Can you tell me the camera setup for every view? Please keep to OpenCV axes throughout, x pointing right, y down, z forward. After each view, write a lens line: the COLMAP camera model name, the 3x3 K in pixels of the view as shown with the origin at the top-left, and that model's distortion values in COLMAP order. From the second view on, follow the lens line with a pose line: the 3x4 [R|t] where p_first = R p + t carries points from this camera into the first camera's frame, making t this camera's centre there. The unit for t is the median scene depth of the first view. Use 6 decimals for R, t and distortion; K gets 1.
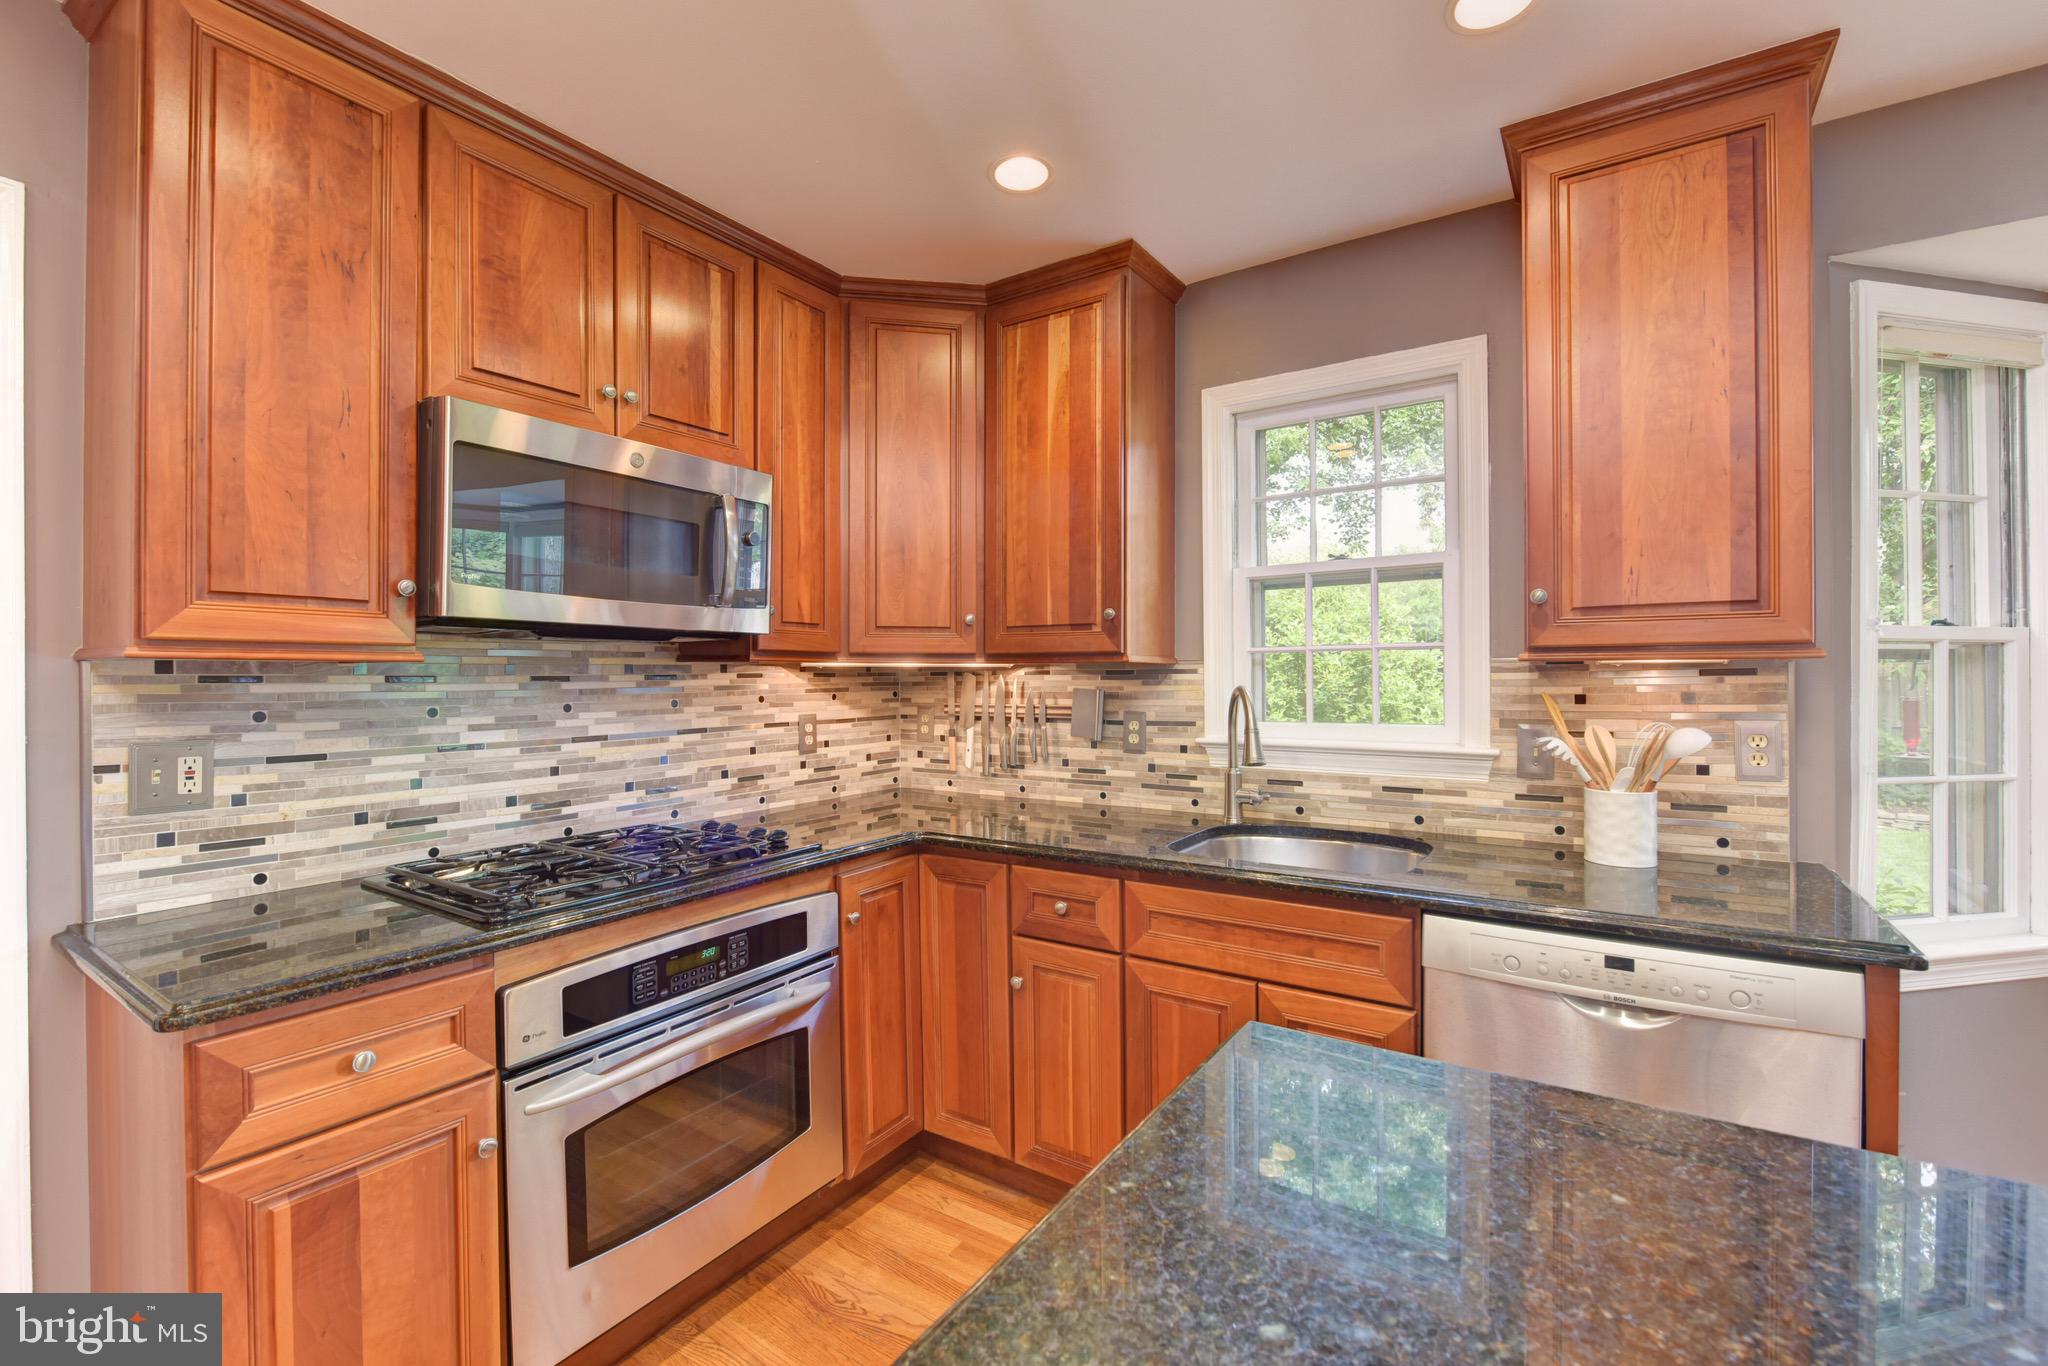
lens RADIAL K [[902.3, 0, 1016.4], [0, 902.3, 681.6], [0, 0, 1]] dist [-0.000006, 0.000145]
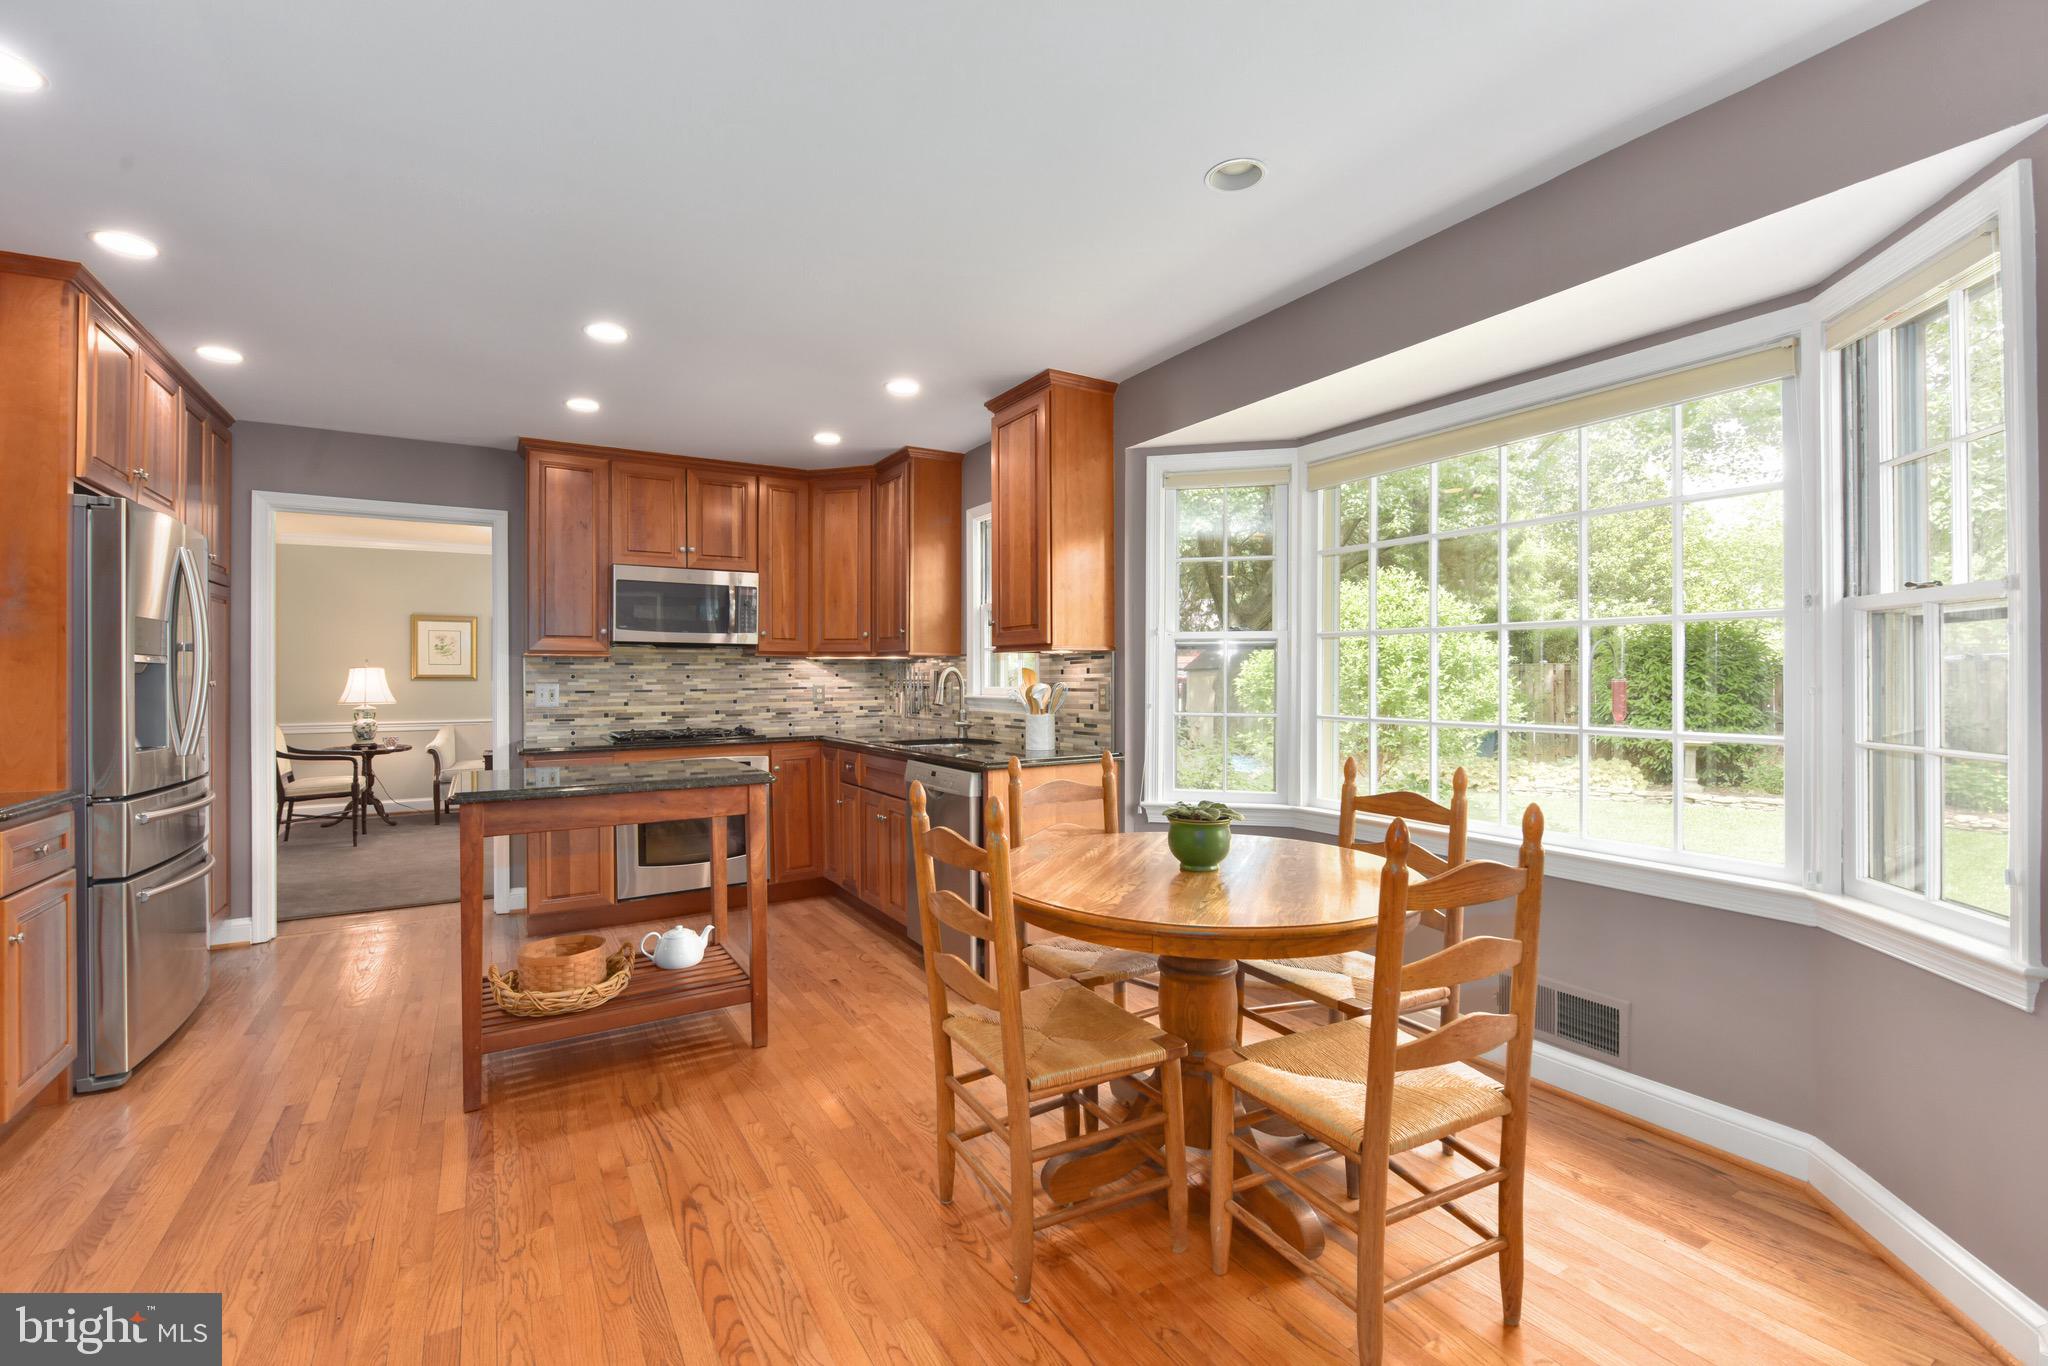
lens RADIAL K [[902.3, 0, 1021.6], [0, 902.3, 677.2], [0, 0, 1]] dist [-0.000006, 0.000145]
pose [[0.903155, 0.001313, -0.429312, 1.320704], [-0.003270, 0.999987, -0.003822, 0.037202], [0.429302, 0.004856, 0.903148, -0.769897]]
